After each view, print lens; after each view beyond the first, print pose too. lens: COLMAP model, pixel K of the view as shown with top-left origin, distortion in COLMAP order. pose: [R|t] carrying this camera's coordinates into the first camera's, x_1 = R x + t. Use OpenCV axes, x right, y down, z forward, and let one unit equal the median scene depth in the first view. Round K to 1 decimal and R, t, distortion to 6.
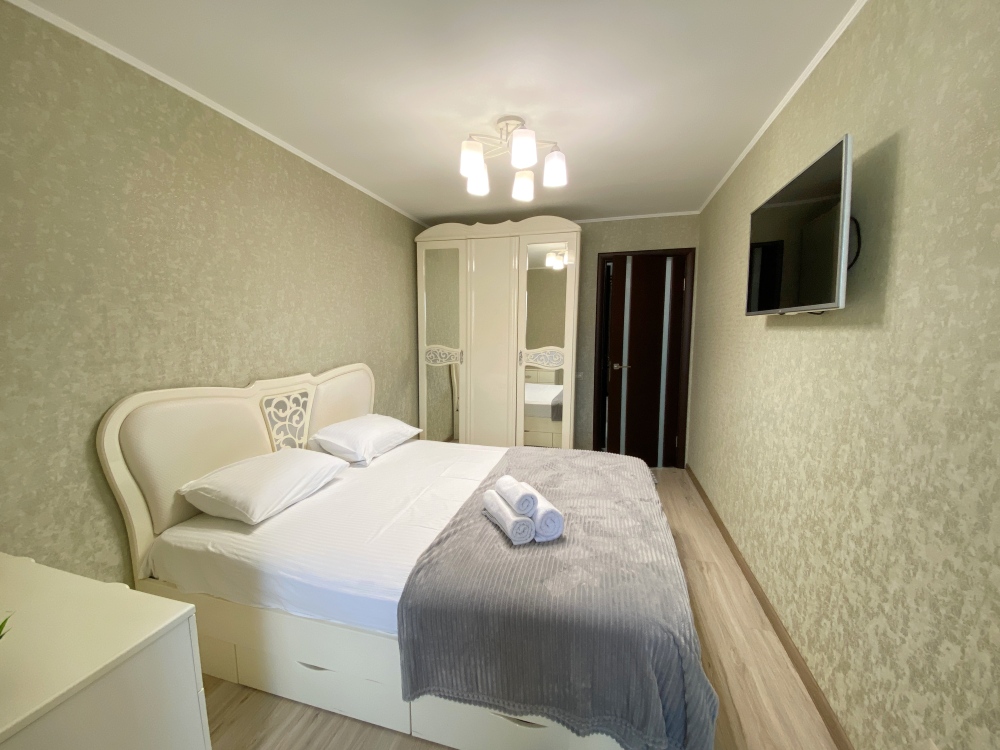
lens RADIAL K [[401.9, 0, 494.9], [0, 401.9, 379.9], [0, 0, 1]] dist [-0.026640, -0.002470]
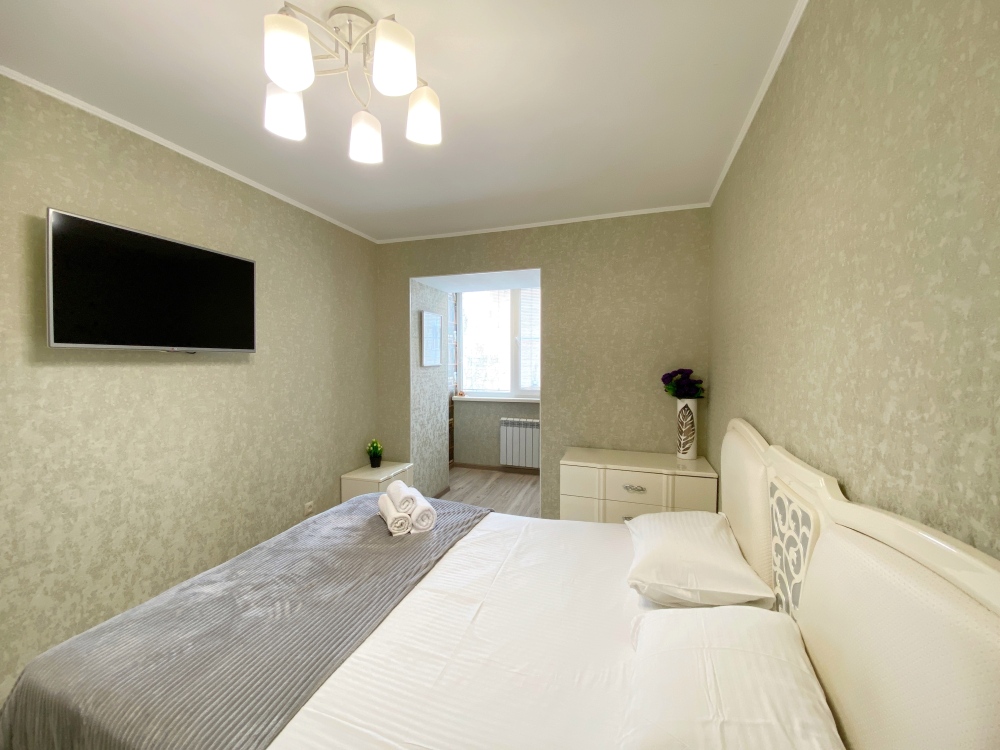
lens RADIAL K [[401.9, 0, 502.7], [0, 401.9, 374.9], [0, 0, 1]] dist [-0.026640, -0.002470]
pose [[0.998486, 0.019513, -0.051428, 0.400617], [-0.023765, 0.996232, -0.083411, -0.058297], [0.049607, 0.084507, 0.995187, 0.207320]]
